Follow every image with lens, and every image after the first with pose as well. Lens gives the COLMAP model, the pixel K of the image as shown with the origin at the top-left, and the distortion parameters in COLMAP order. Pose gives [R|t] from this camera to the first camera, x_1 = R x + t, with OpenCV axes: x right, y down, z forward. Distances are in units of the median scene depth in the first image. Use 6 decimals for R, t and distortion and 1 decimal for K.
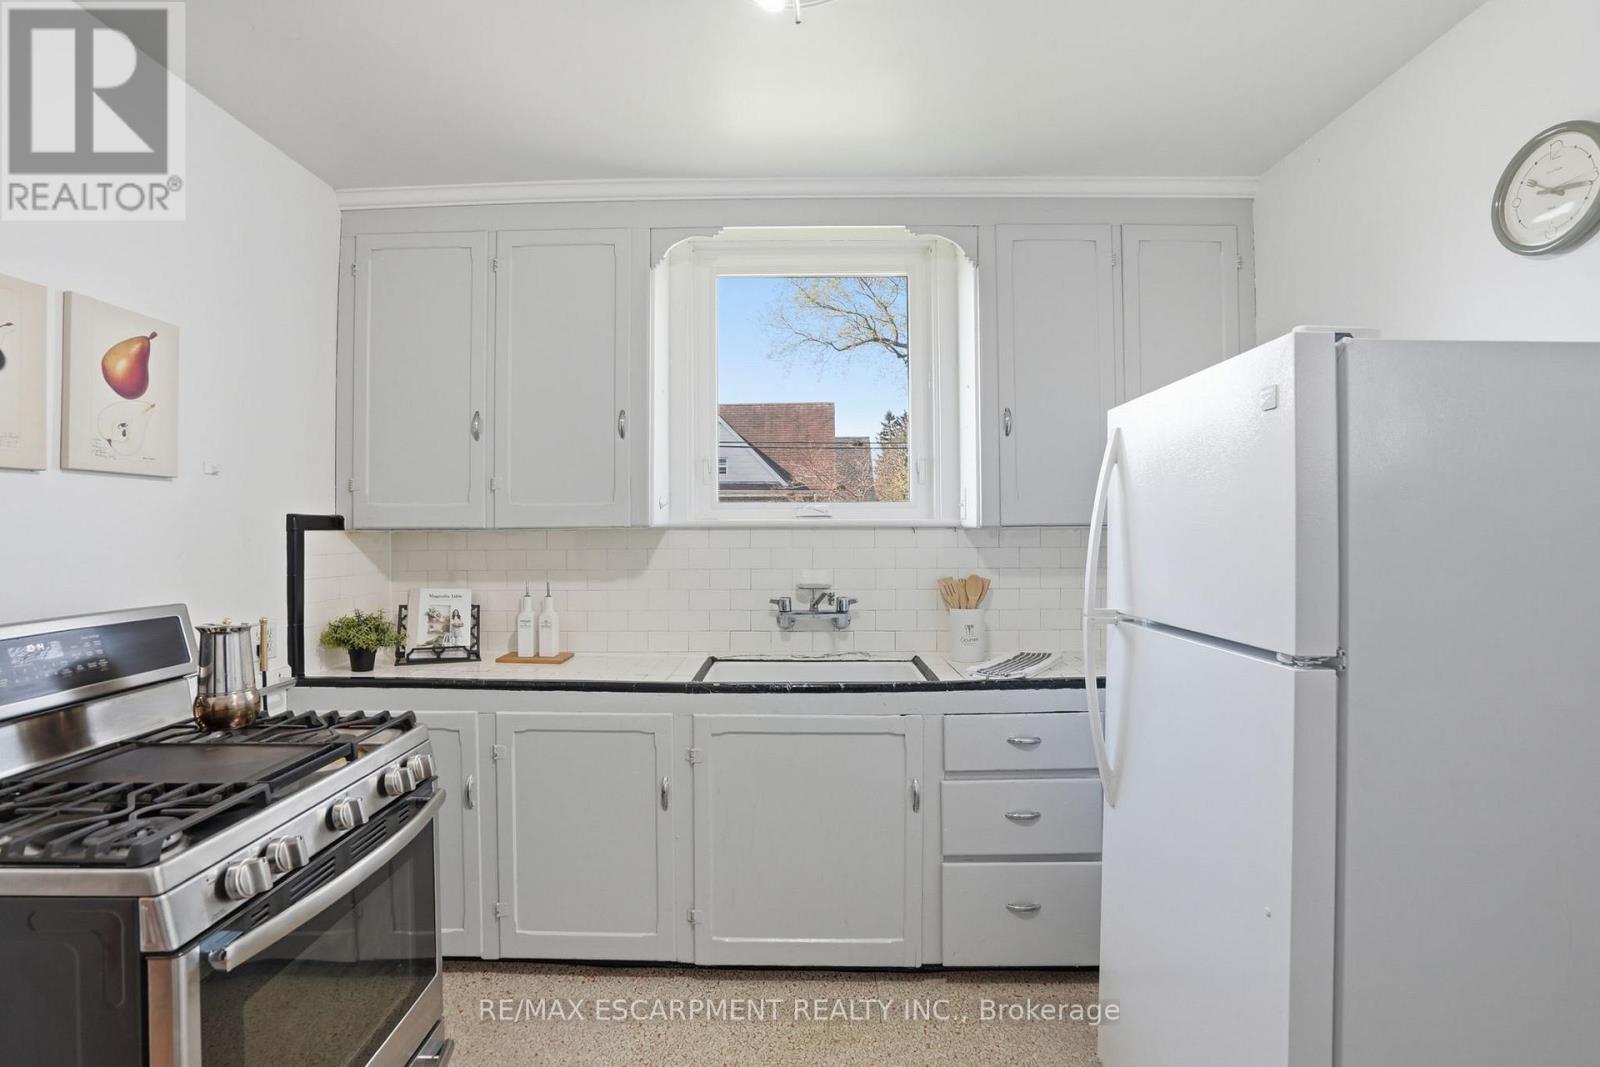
lens RADIAL K [[756.8, 0, 796.8], [0, 756.8, 522.2], [0, 0, 1]] dist [-0.039530, 0.009605]
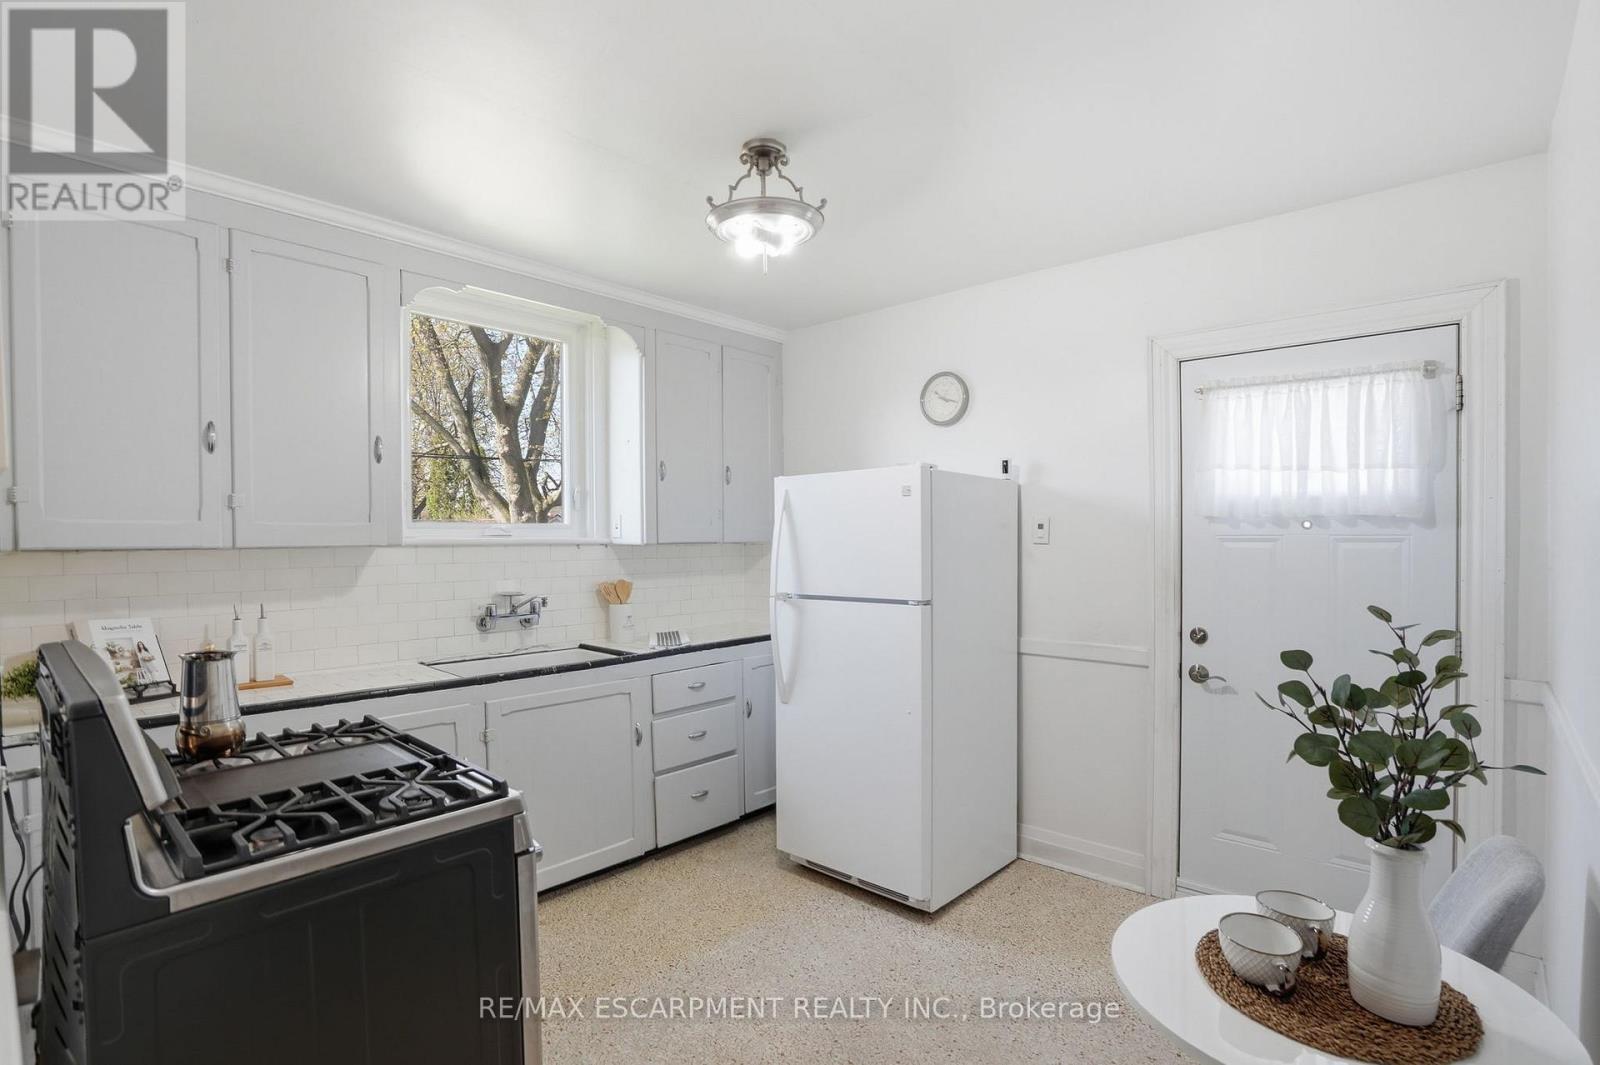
lens RADIAL K [[756.8, 0, 789.8], [0, 756.8, 534.2], [0, 0, 1]] dist [-0.039530, 0.009605]
pose [[0.669120, 0.004761, 0.743139, -0.607416], [-0.006675, 0.999978, -0.000396, -0.013287], [-0.743125, -0.004696, 0.669136, -0.137488]]
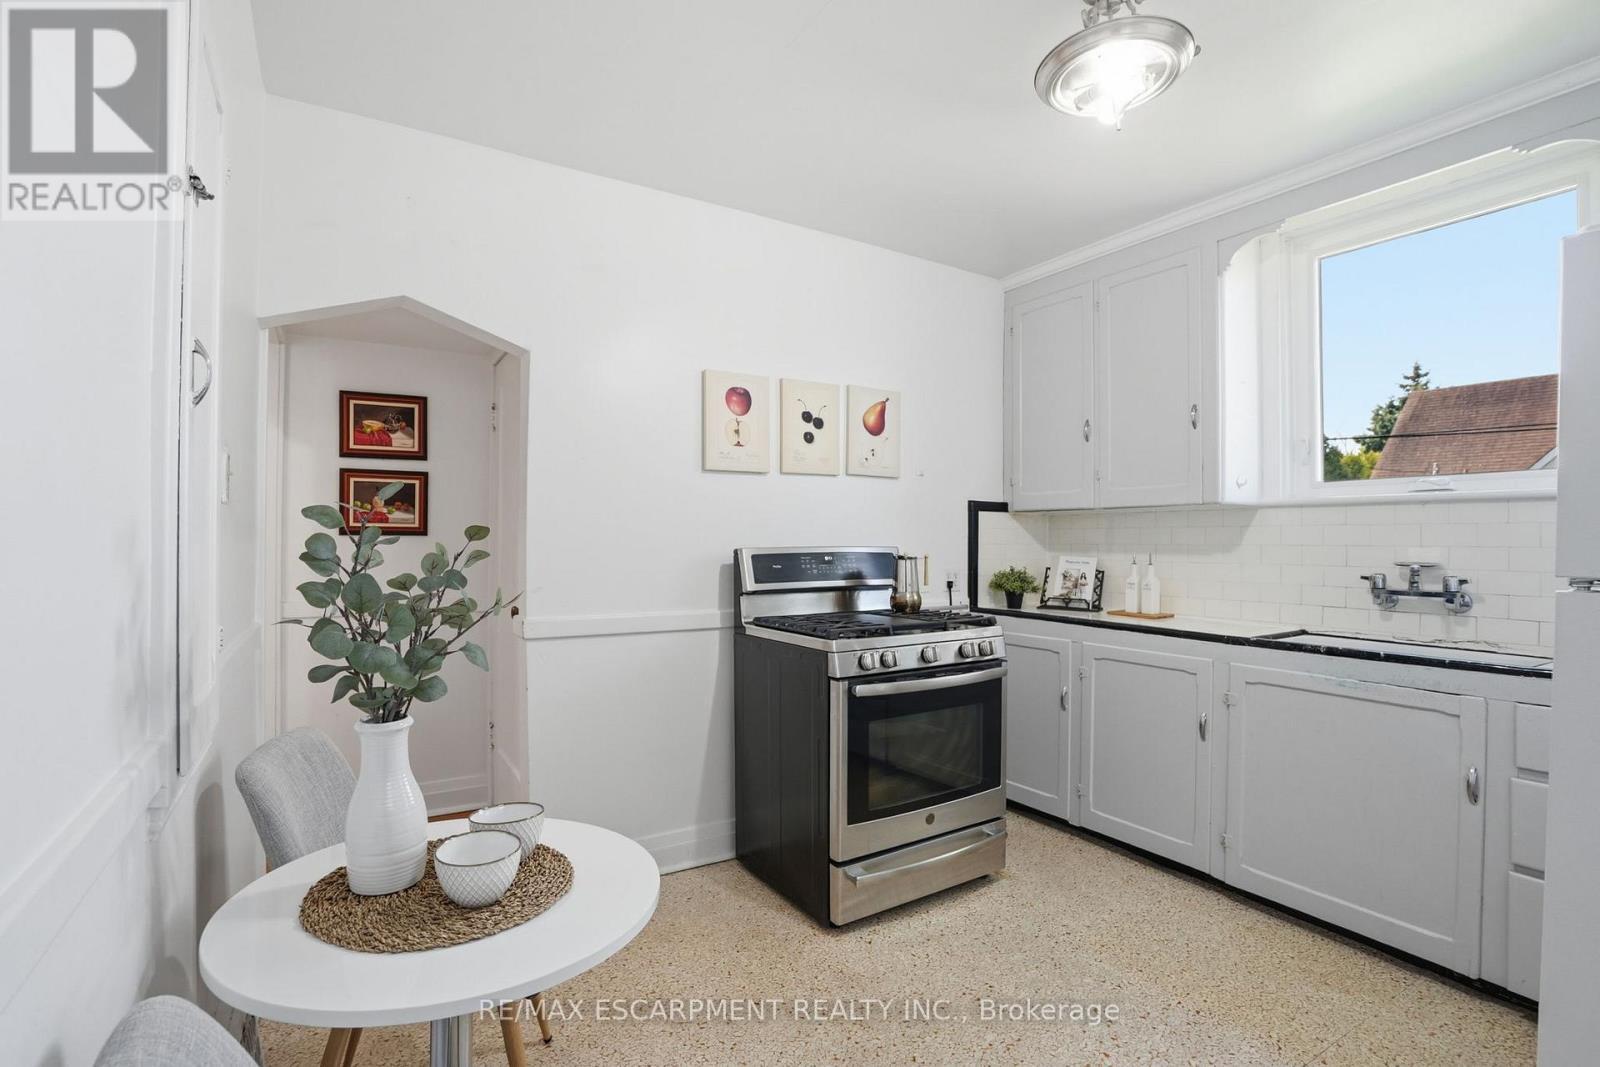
lens RADIAL K [[756.8, 0, 810.6], [0, 756.8, 536.9], [0, 0, 1]] dist [-0.039530, 0.009605]
pose [[0.561652, 0.004160, -0.827363, 0.379054], [-0.002502, 0.999991, 0.003330, 0.053044], [0.827370, 0.000200, 0.561658, -0.137541]]
